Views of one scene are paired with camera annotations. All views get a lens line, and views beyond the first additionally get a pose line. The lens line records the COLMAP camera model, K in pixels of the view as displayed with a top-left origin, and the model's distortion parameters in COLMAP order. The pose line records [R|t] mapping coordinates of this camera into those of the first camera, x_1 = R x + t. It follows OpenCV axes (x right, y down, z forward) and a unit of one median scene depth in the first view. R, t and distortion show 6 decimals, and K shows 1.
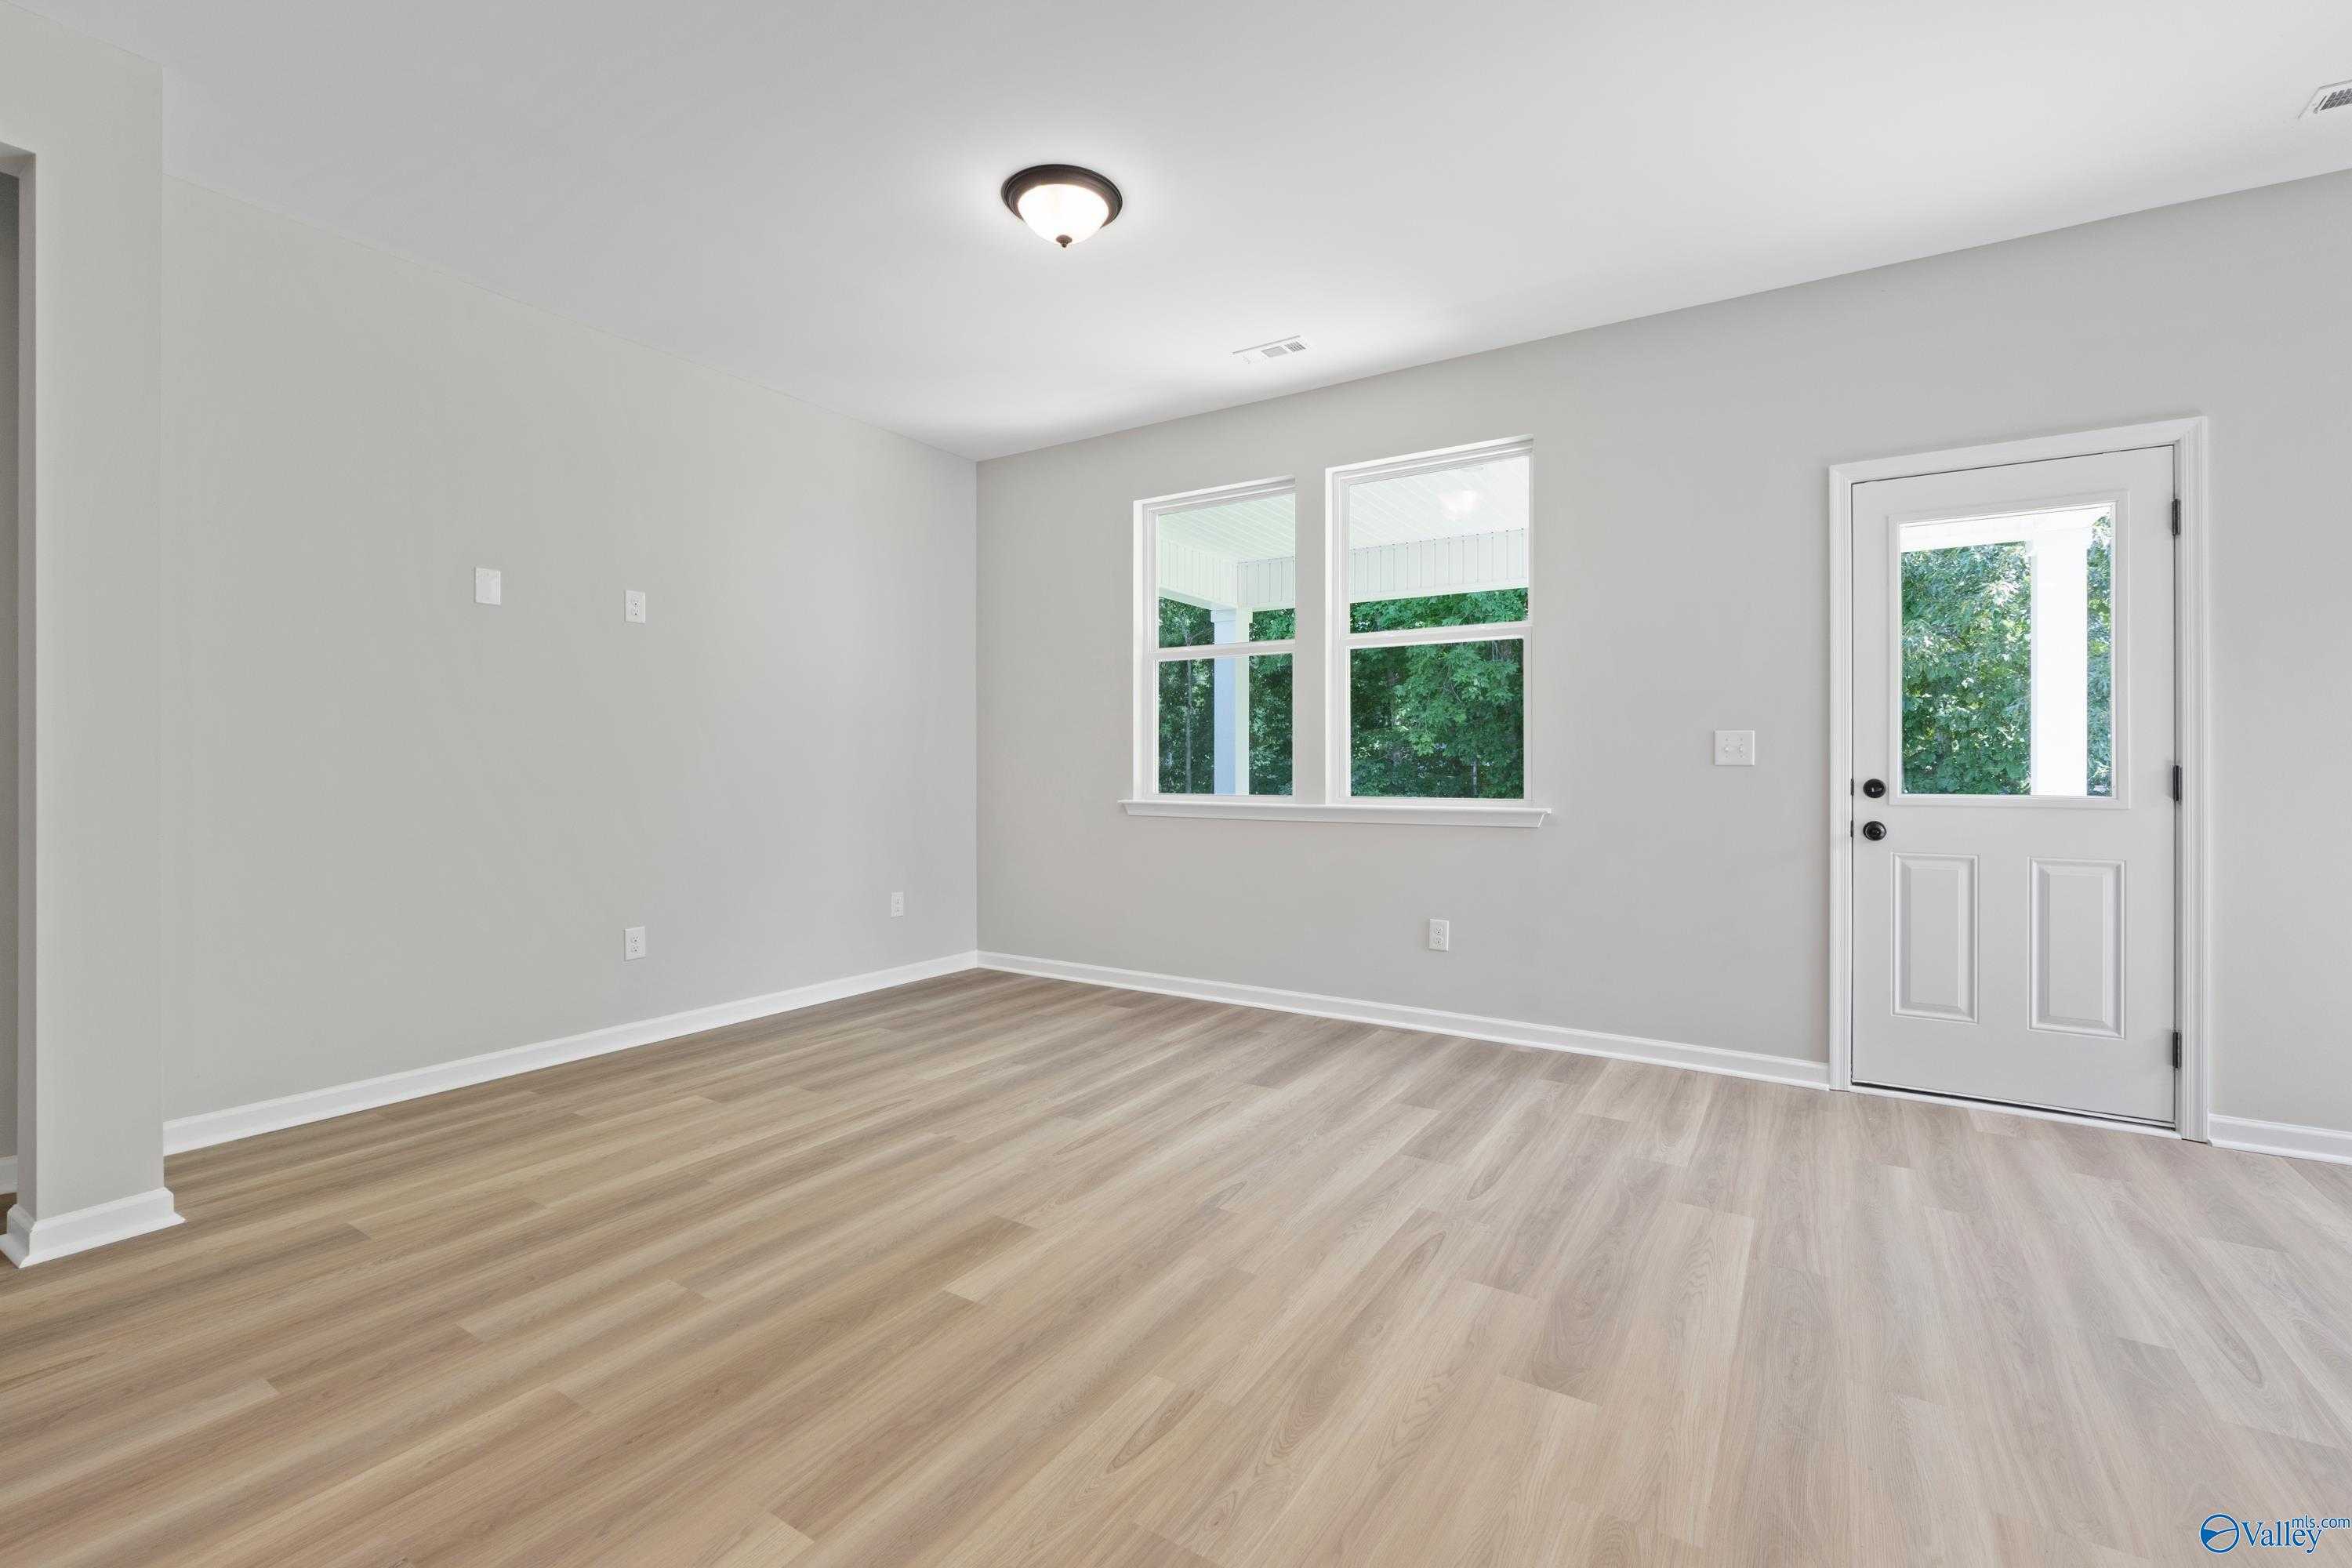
lens RADIAL K [[1003.2, 0, 1206.8], [0, 1003.2, 769.0], [0, 0, 1]] dist [-0.006512, -0.000017]
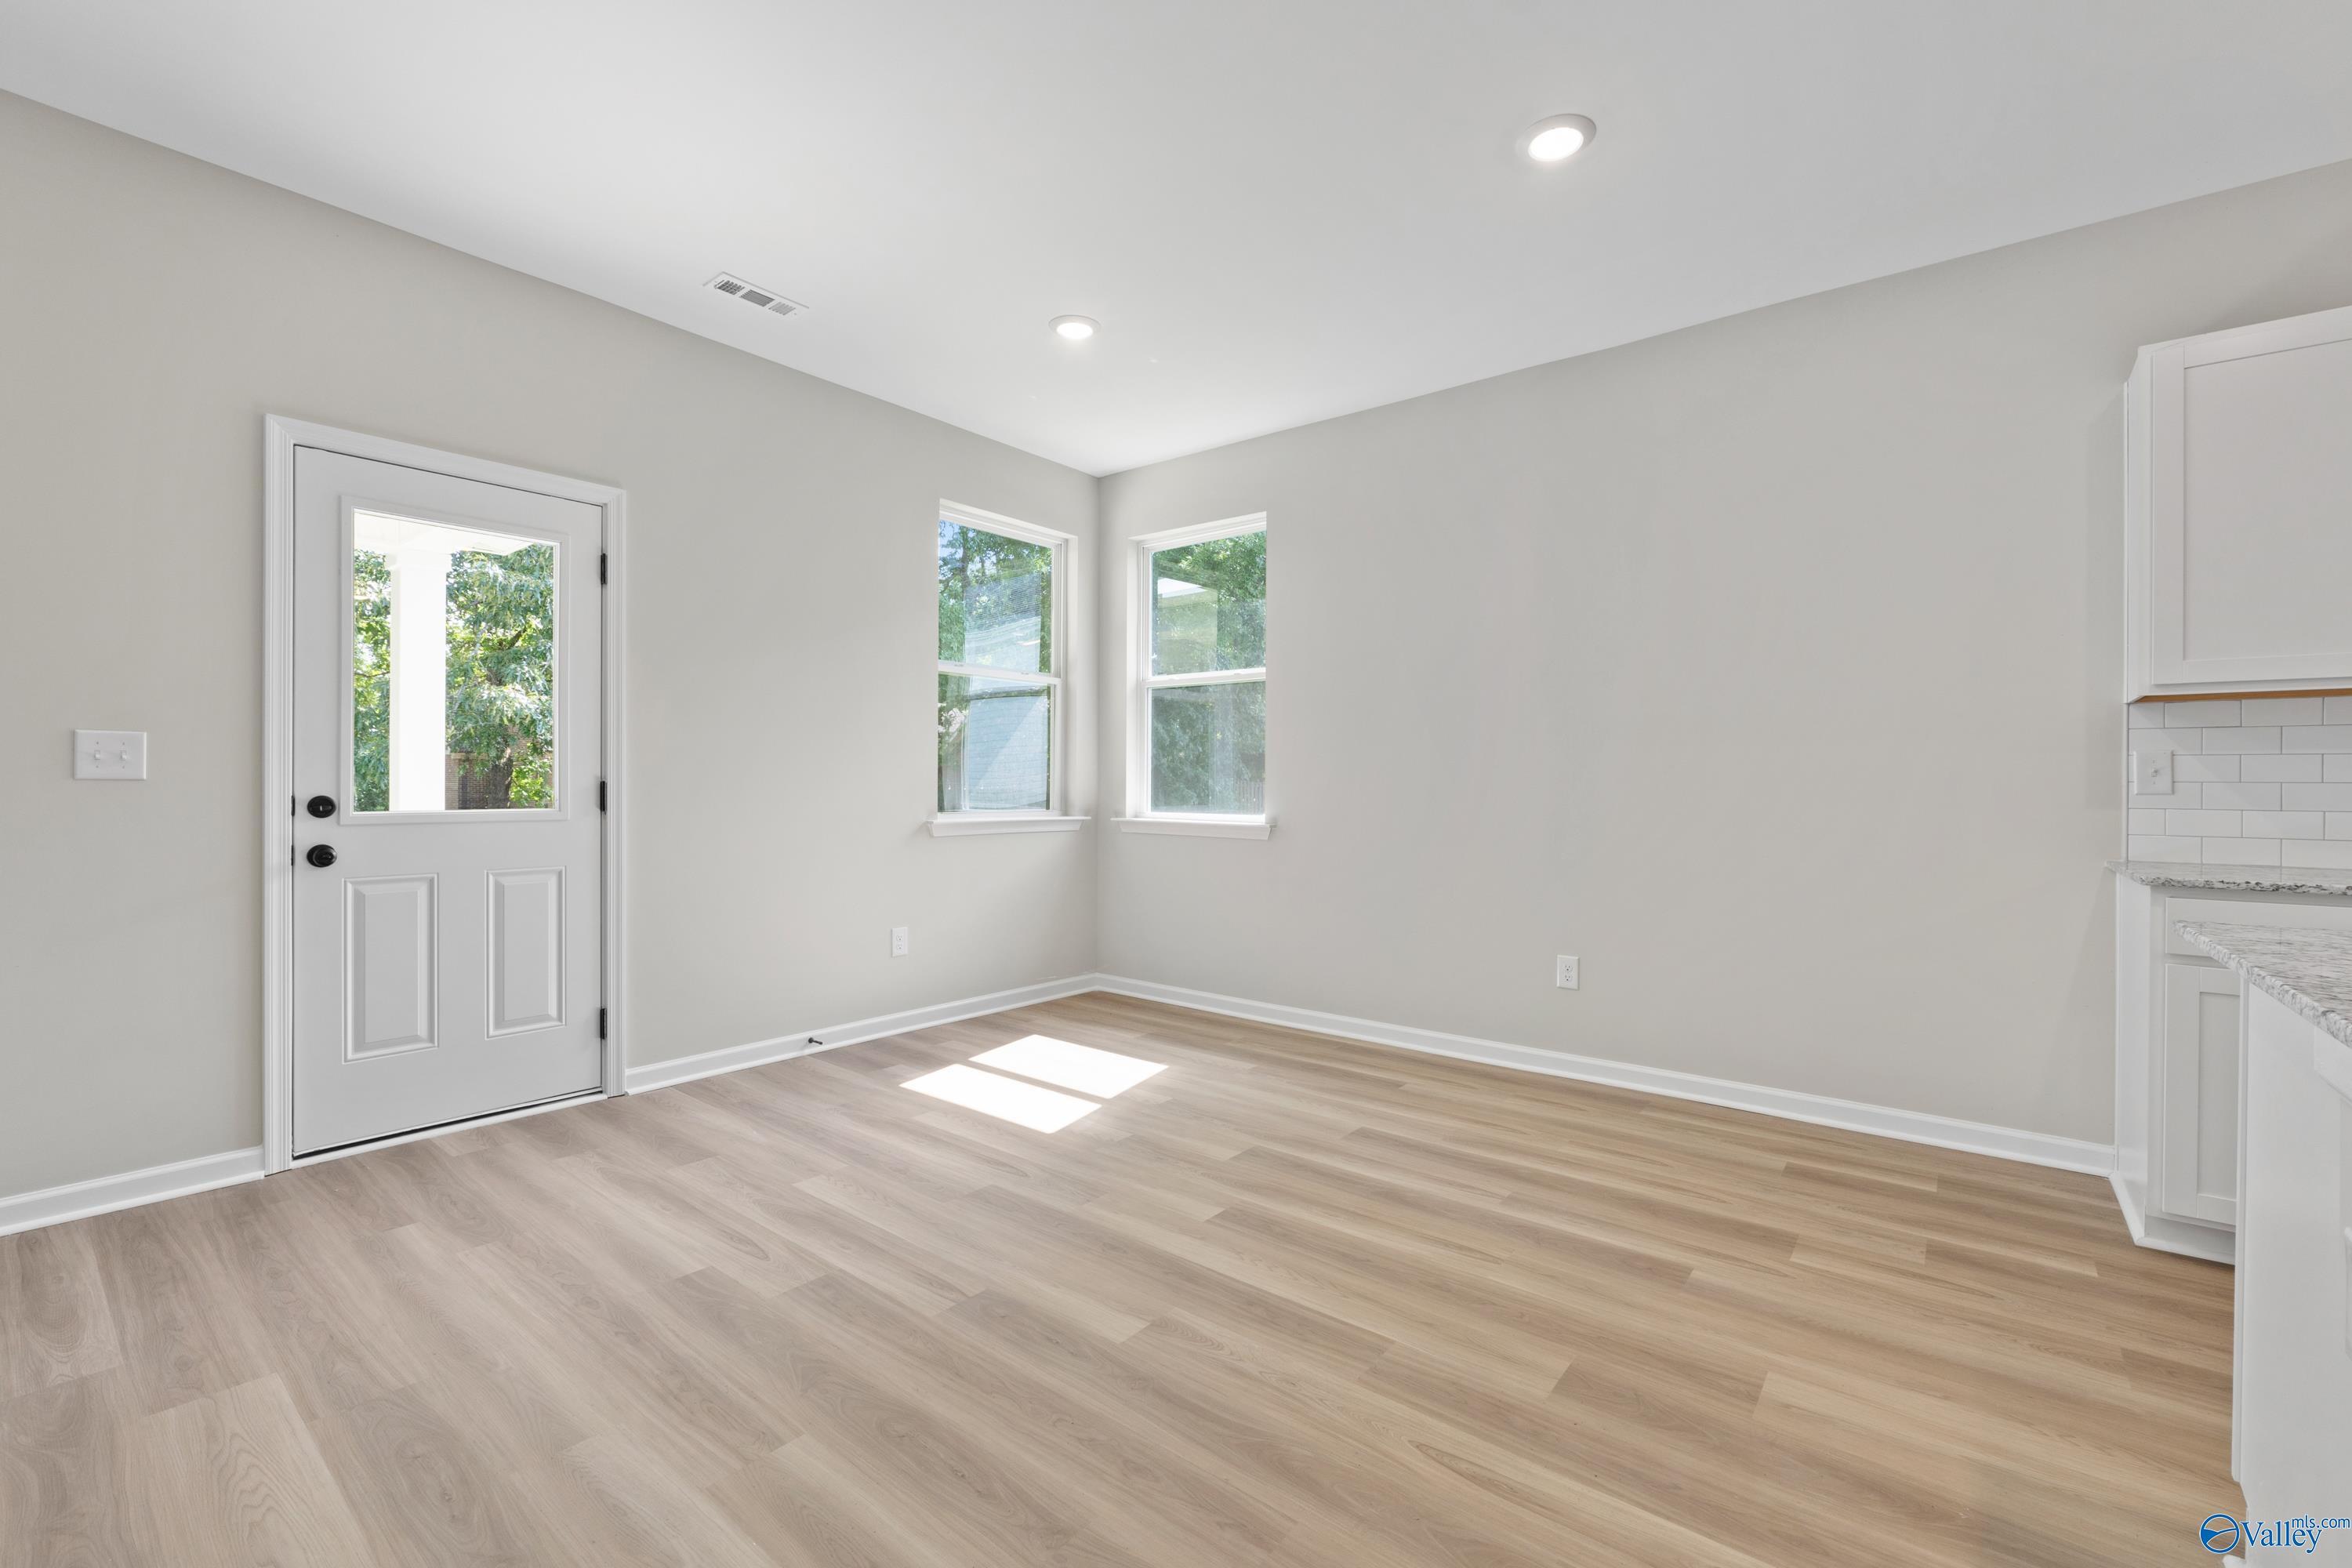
lens RADIAL K [[981.7, 0, 1176.0], [0, 981.7, 784.0], [0, 0, 1]] dist [-0.012576, 0.000303]
pose [[0.121086, 0.000285, 0.992642, -0.084751], [0.001738, 0.999998, -0.000499, 0.002048], [-0.992640, 0.001786, 0.121086, 0.194030]]
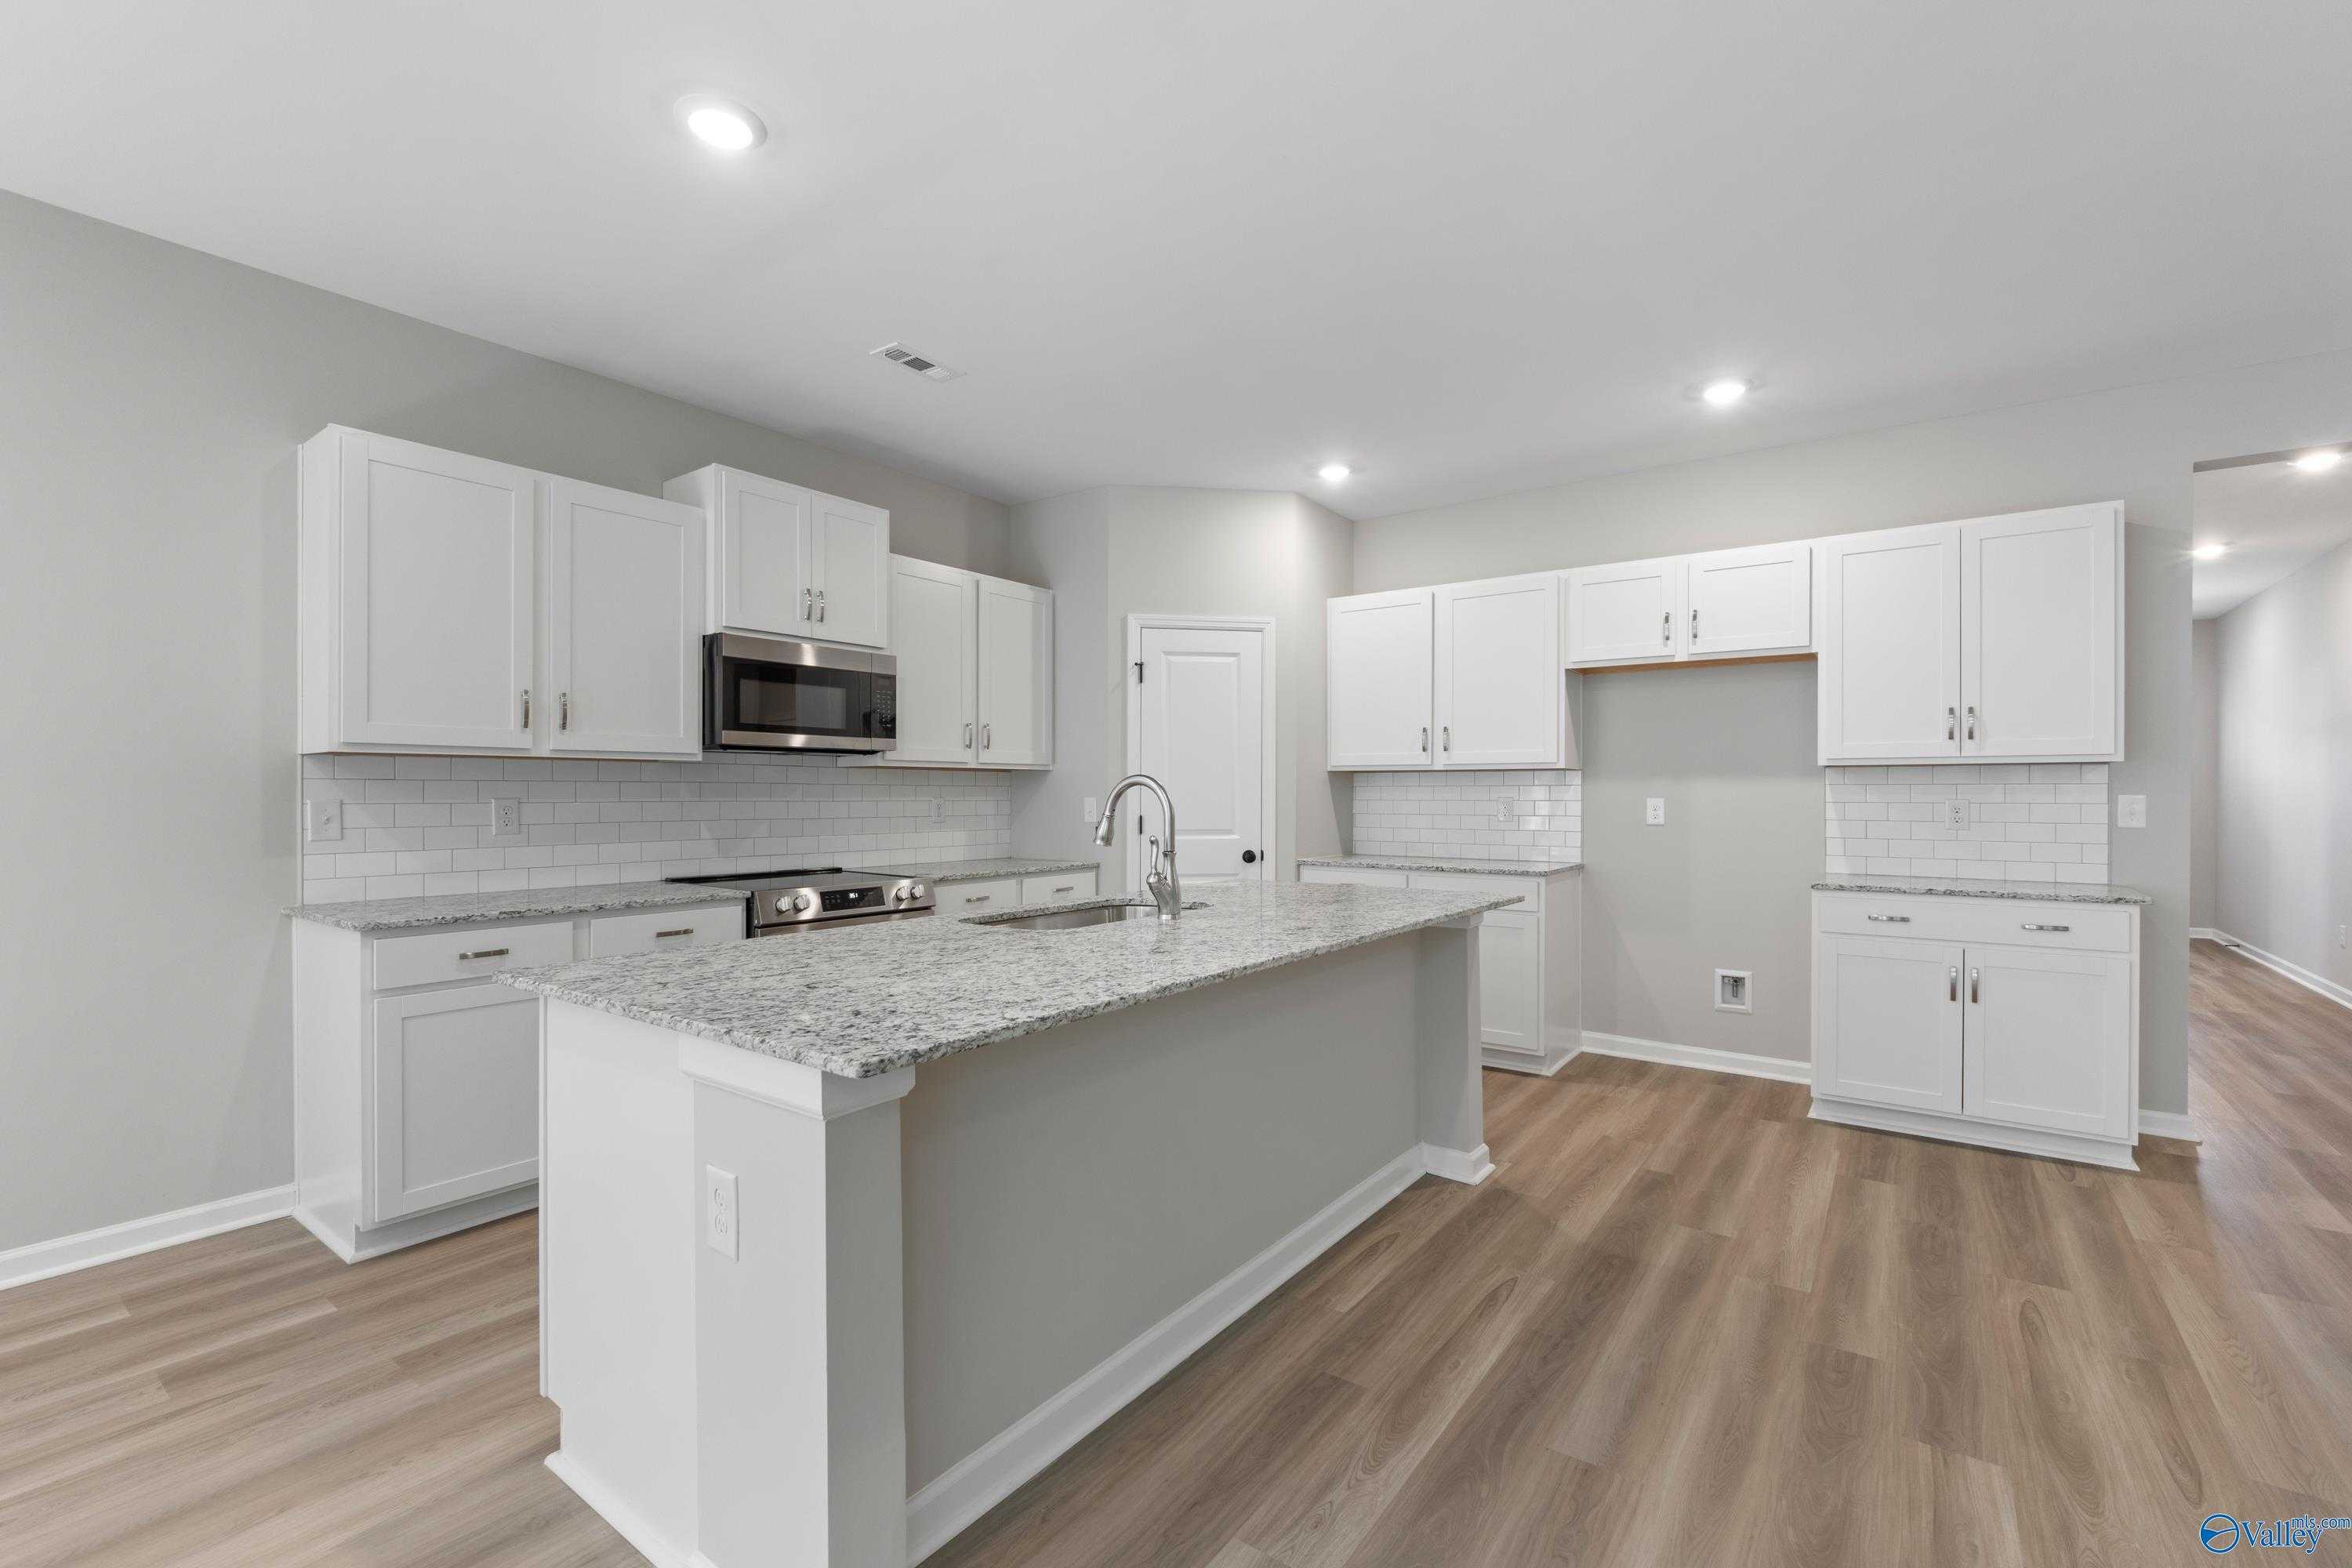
lens RADIAL K [[1014.2, 0, 1183.6], [0, 1014.2, 793.2], [0, 0, 1]] dist [-0.006513, 0.000456]
pose [[-0.997867, -0.001614, 0.065258, 0.005972], [-0.000995, 0.999954, 0.009518, -0.046666], [-0.065270, 0.009433, -0.997823, 0.351804]]
